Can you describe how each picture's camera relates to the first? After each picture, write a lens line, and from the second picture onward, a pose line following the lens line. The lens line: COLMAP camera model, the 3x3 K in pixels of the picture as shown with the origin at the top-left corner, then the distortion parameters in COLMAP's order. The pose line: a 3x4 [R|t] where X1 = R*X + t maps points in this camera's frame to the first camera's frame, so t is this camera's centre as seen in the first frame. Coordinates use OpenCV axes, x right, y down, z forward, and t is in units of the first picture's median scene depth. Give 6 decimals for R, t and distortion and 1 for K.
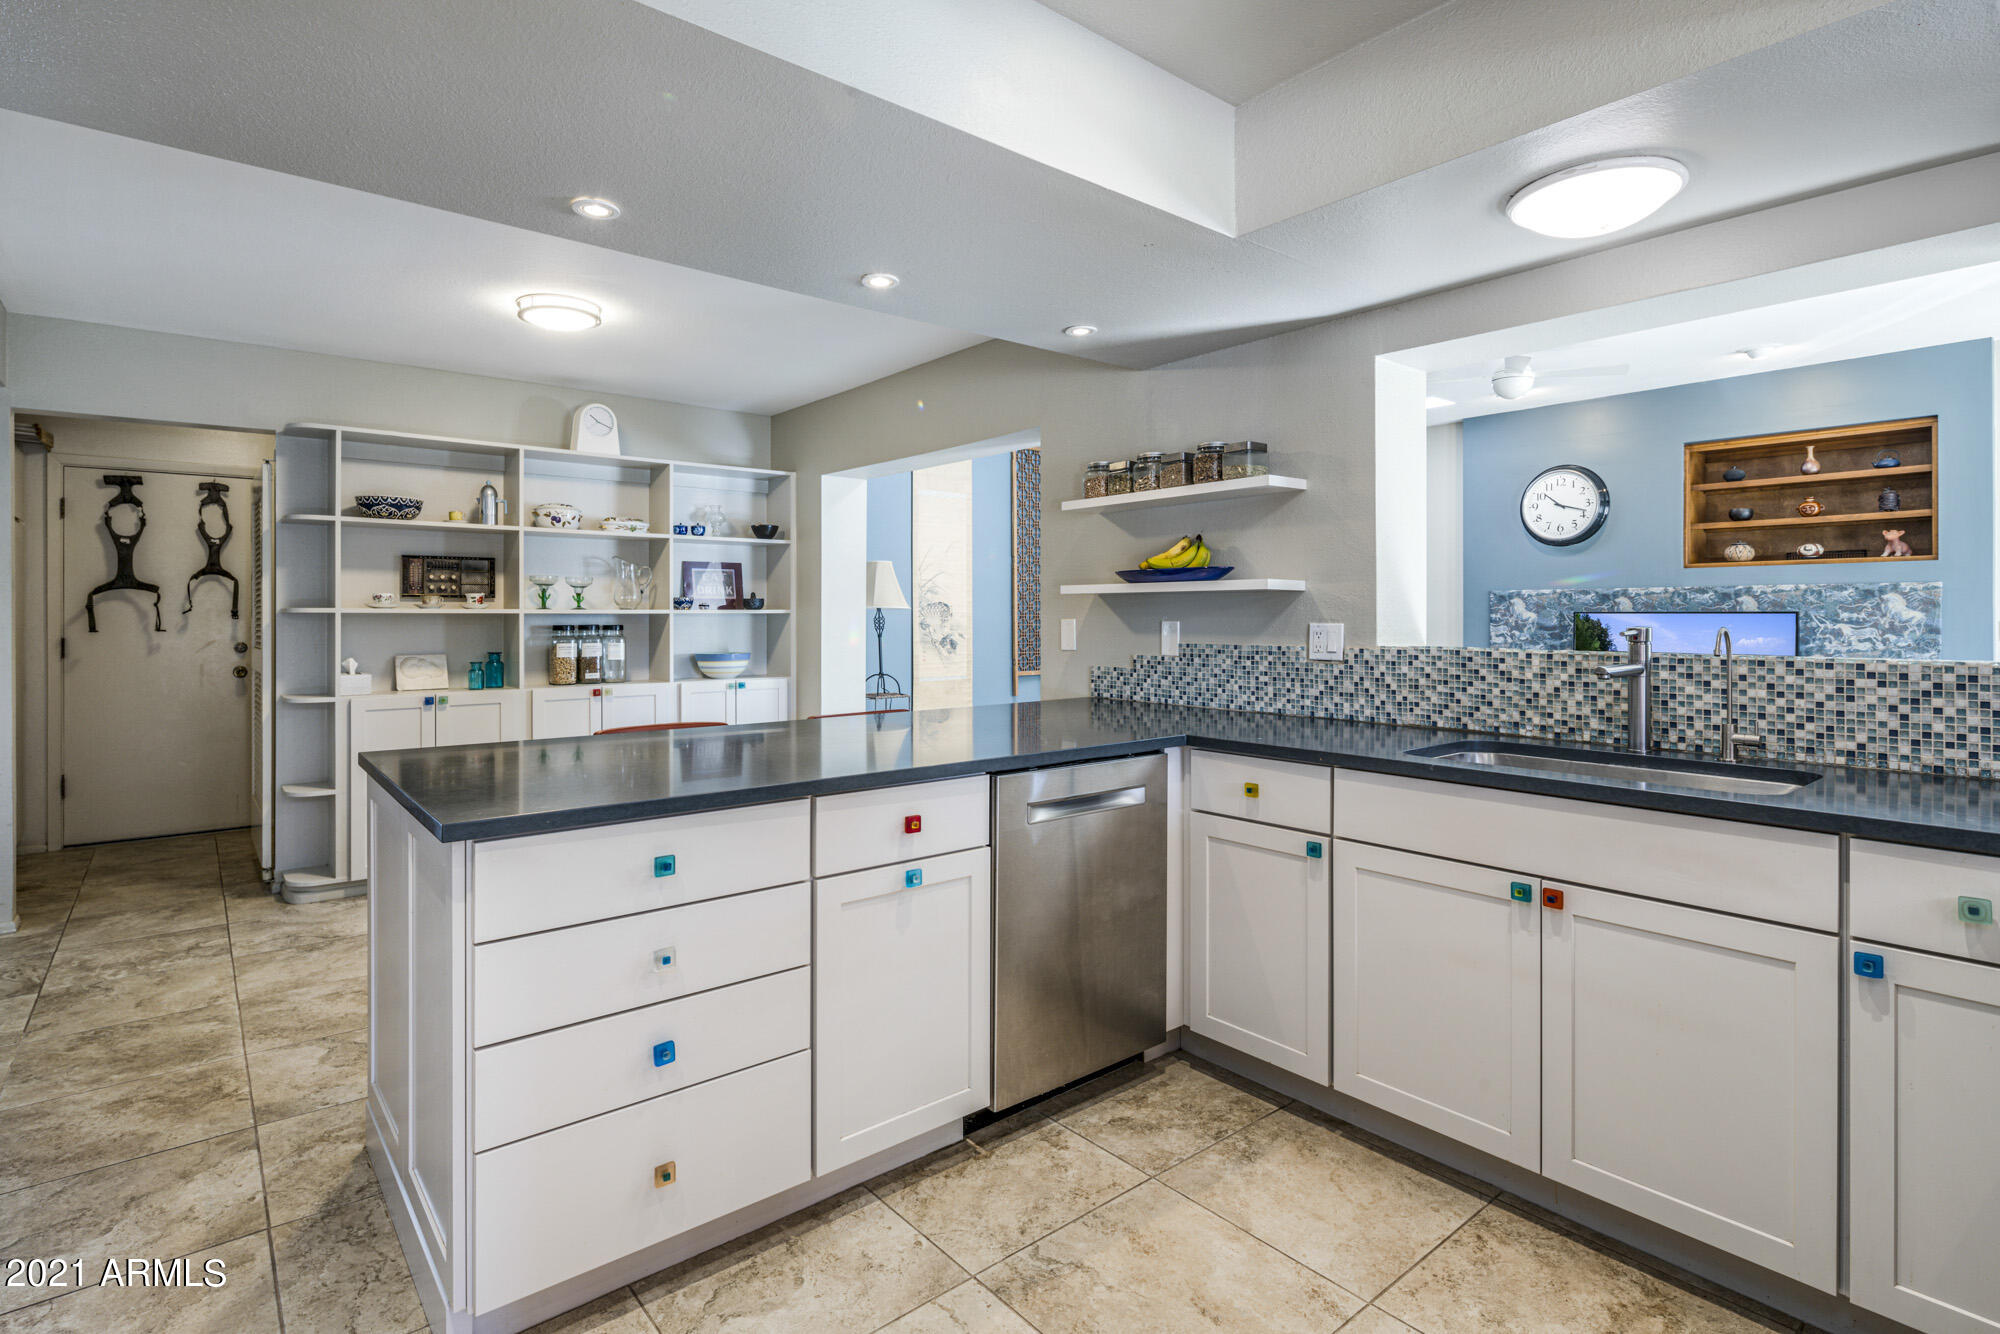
lens RADIAL K [[972.3, 0, 979.9], [0, 972.3, 612.4], [0, 0, 1]] dist [0.000276, -0.000759]
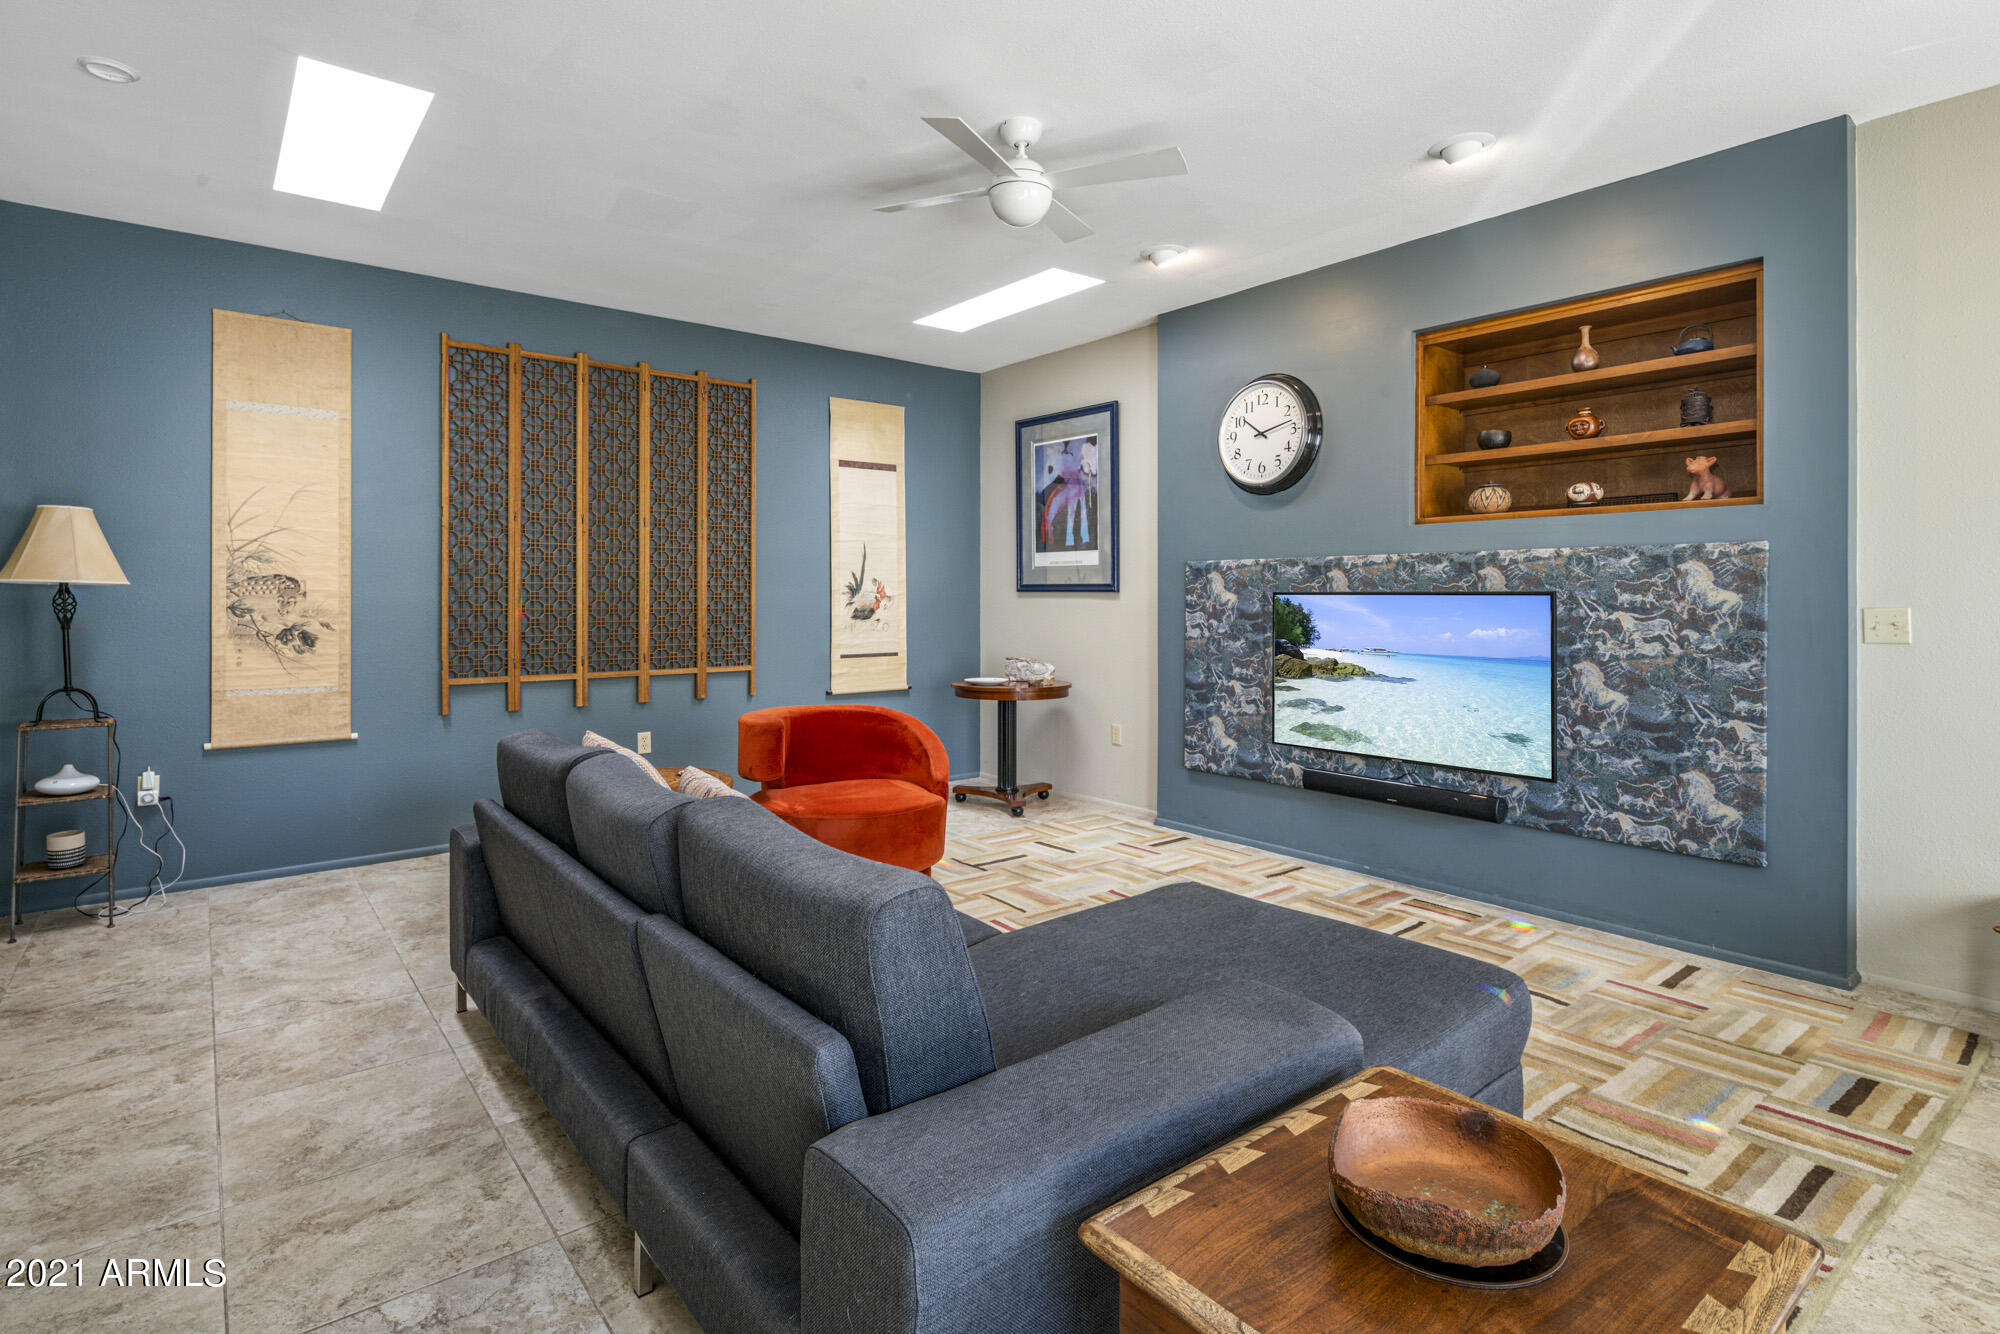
lens RADIAL K [[991.6, 0, 977.3], [0, 991.6, 591.5], [0, 0, 1]] dist [0.002561, 0.000194]
pose [[0.999977, 0.002356, -0.006305, 1.013601], [-0.002373, 0.999993, -0.002743, 0.003603], [0.006298, 0.002758, 0.999976, 0.782051]]
